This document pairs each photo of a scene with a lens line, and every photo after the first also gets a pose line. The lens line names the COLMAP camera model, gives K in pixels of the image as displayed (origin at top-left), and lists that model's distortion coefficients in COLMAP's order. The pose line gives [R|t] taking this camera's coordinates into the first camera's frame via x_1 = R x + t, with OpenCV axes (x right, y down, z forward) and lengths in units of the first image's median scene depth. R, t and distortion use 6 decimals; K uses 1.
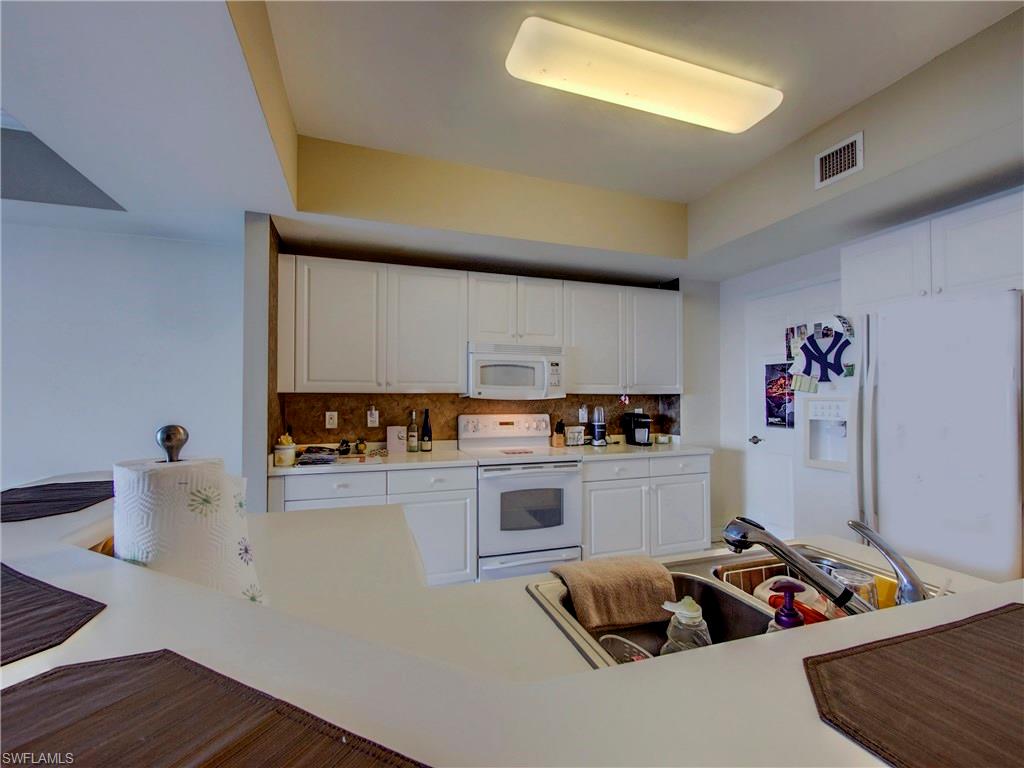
lens RADIAL K [[445.0, 0, 508.9], [0, 445.0, 393.2], [0, 0, 1]] dist [-0.000644, 0.000019]
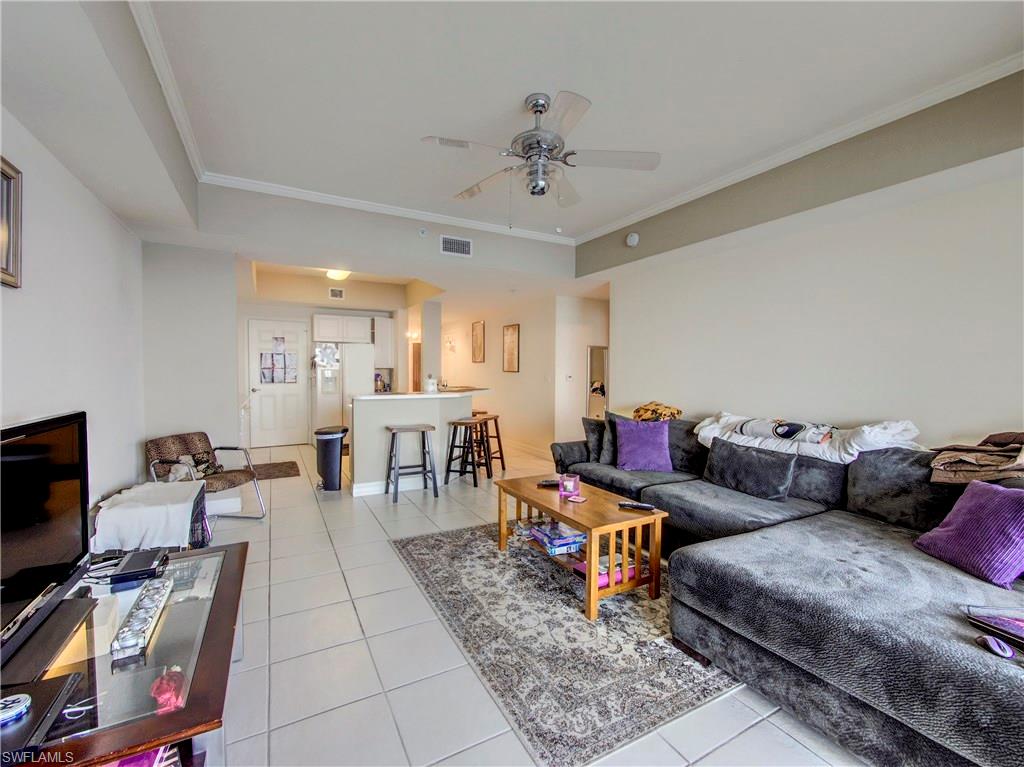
lens RADIAL K [[435.6, 0, 508.7], [0, 435.6, 375.7], [0, 0, 1]] dist [0.000222, 0.000001]
pose [[-0.180898, -0.012344, 0.983424, -1.720800], [-0.014946, 0.999840, 0.009801, 0.003223], [-0.983388, -0.012925, -0.181054, 0.253822]]
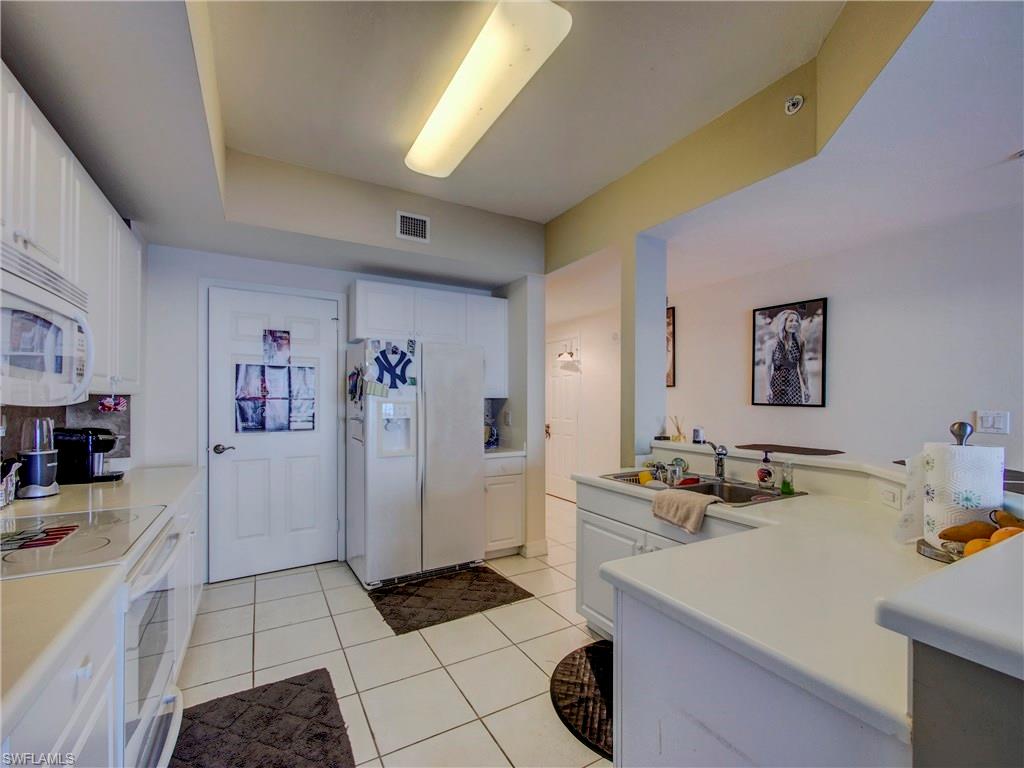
lens RADIAL K [[445.0, 0, 508.9], [0, 445.0, 393.2], [0, 0, 1]] dist [-0.000644, 0.000019]
pose [[-0.191702, 0.019794, 0.981254, -0.444483], [-0.012837, 0.999660, -0.022674, 0.008899], [-0.981369, -0.016943, -0.191383, 0.672195]]
